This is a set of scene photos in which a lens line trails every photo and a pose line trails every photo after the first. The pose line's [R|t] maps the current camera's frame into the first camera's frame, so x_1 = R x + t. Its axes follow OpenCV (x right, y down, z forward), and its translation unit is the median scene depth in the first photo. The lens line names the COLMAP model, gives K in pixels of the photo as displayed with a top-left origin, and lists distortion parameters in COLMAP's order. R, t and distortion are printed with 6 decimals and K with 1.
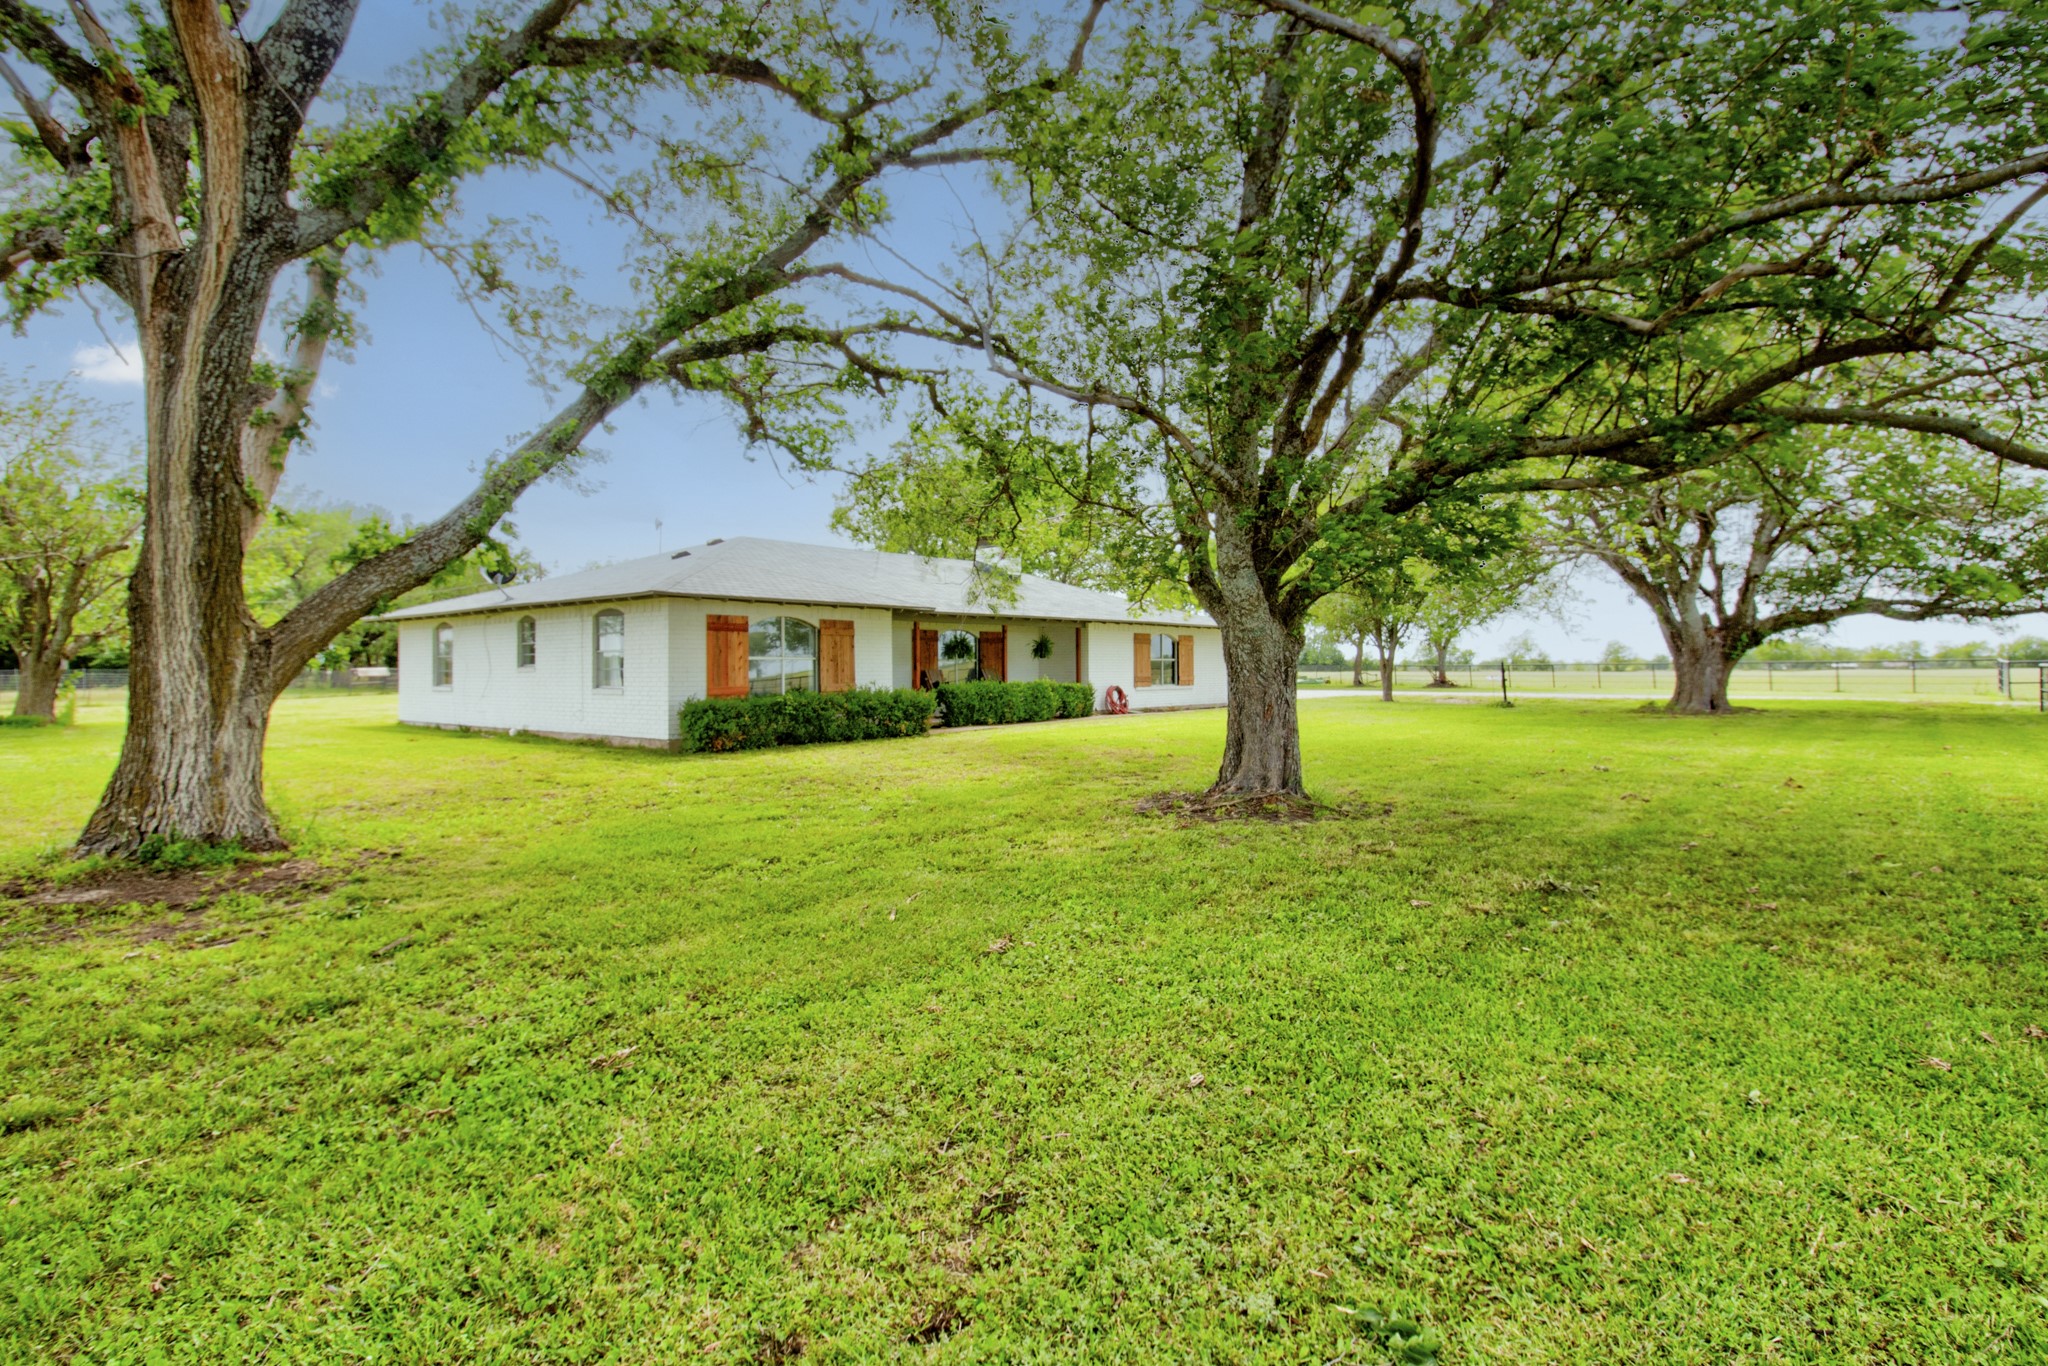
lens RADIAL K [[970.9, 0, 1039.3], [0, 970.9, 664.2], [0, 0, 1]] dist [0.002305, -0.014358]
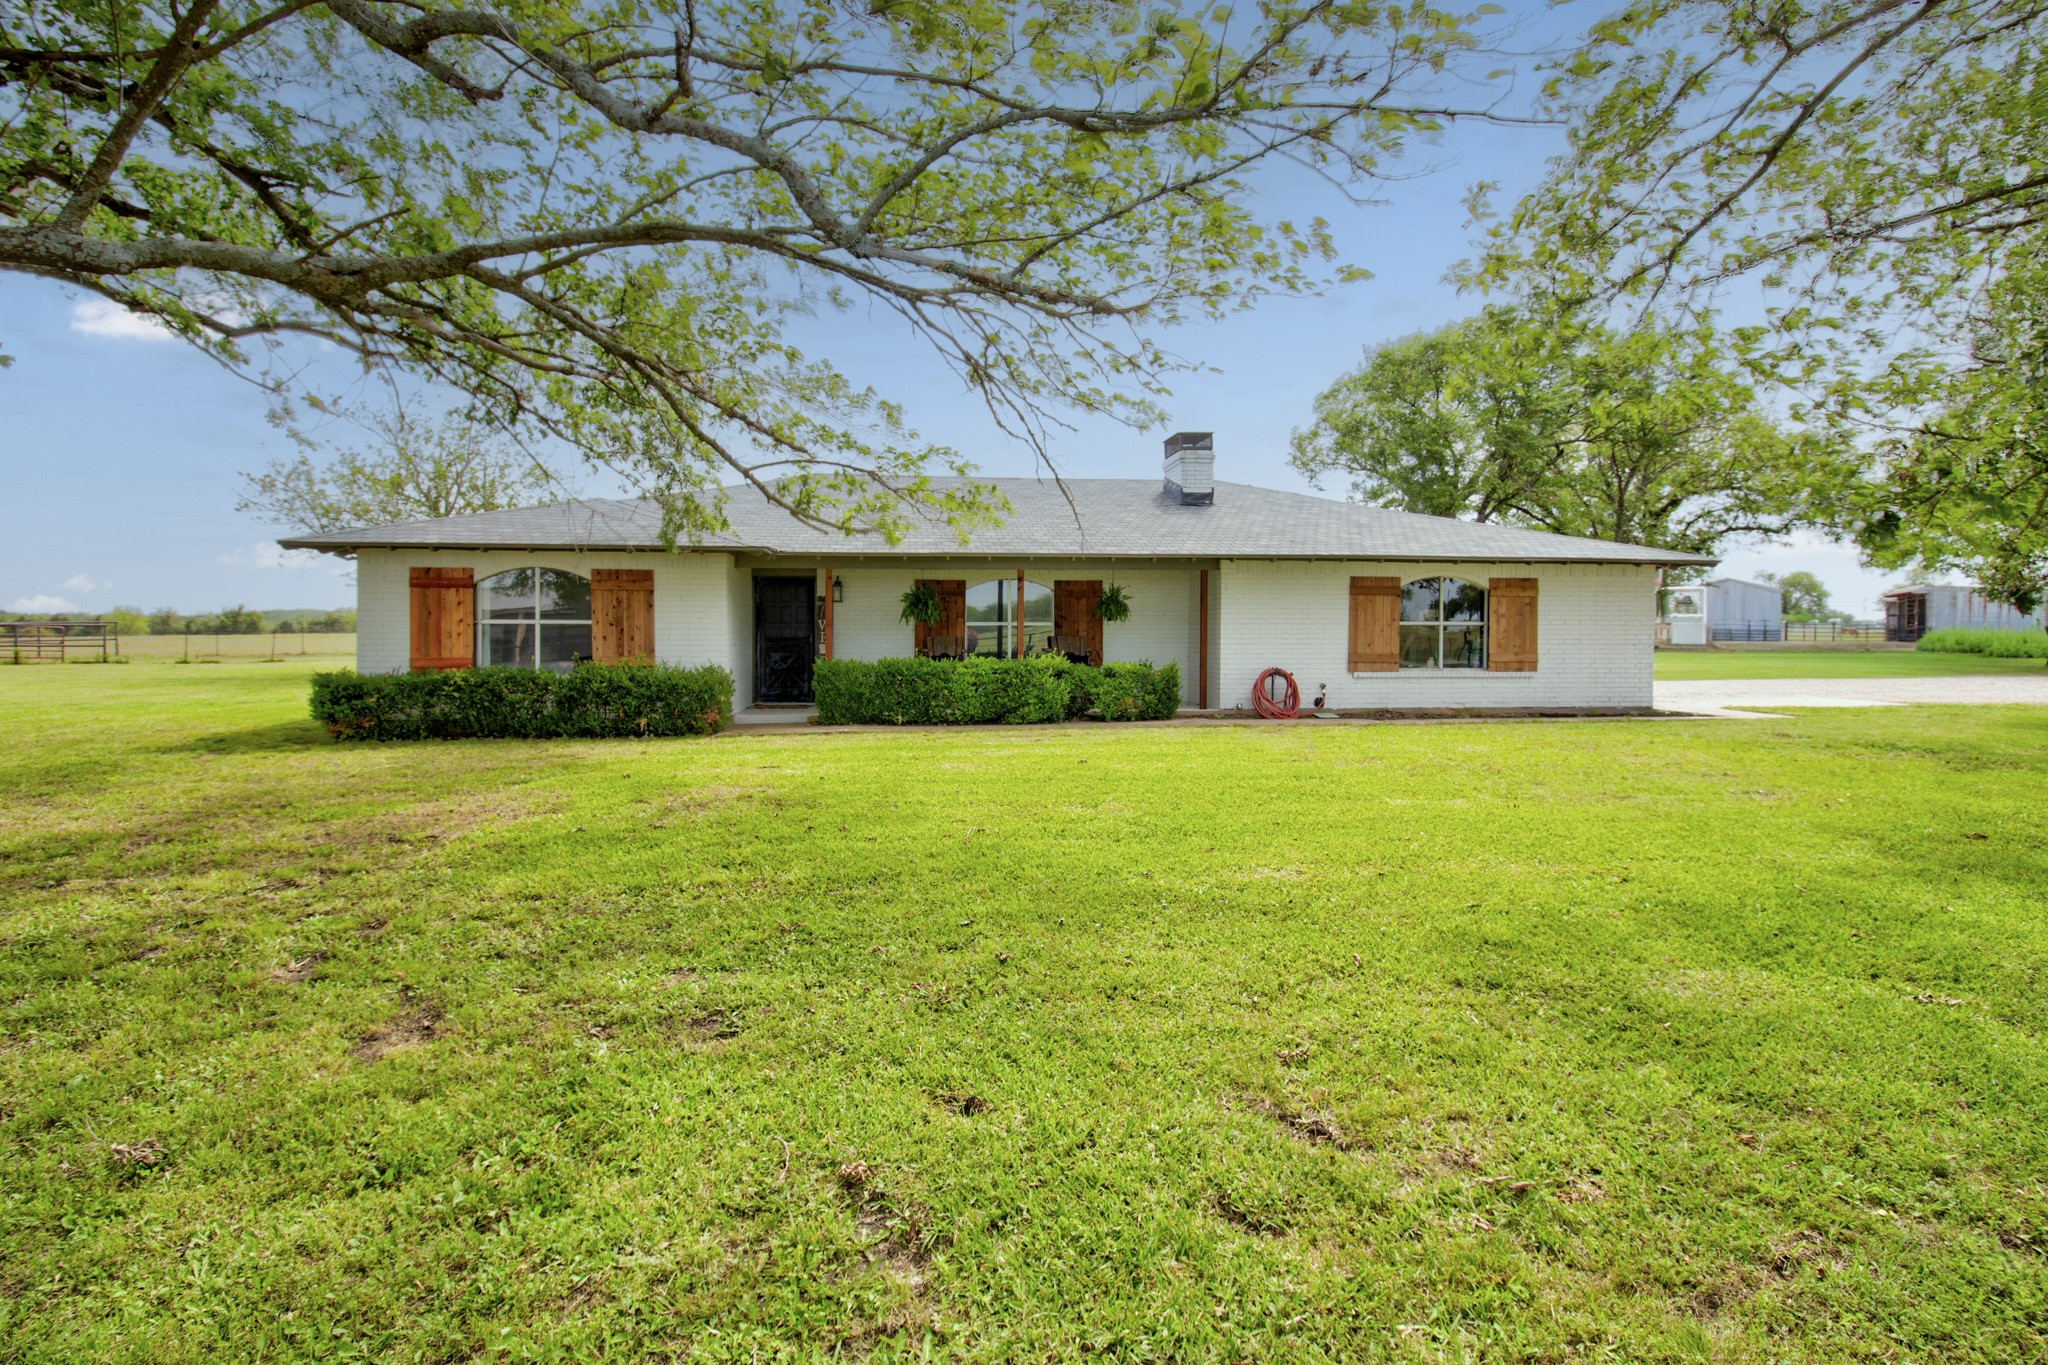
lens RADIAL K [[970.9, 0, 1039.3], [0, 970.9, 663.7], [0, 0, 1]] dist [0.002305, -0.014358]
pose [[0.731808, 0.026201, -0.681007, 0.442095], [-0.002293, 0.999350, 0.035985, -0.001557], [0.681507, -0.024773, 0.731392, 0.580144]]
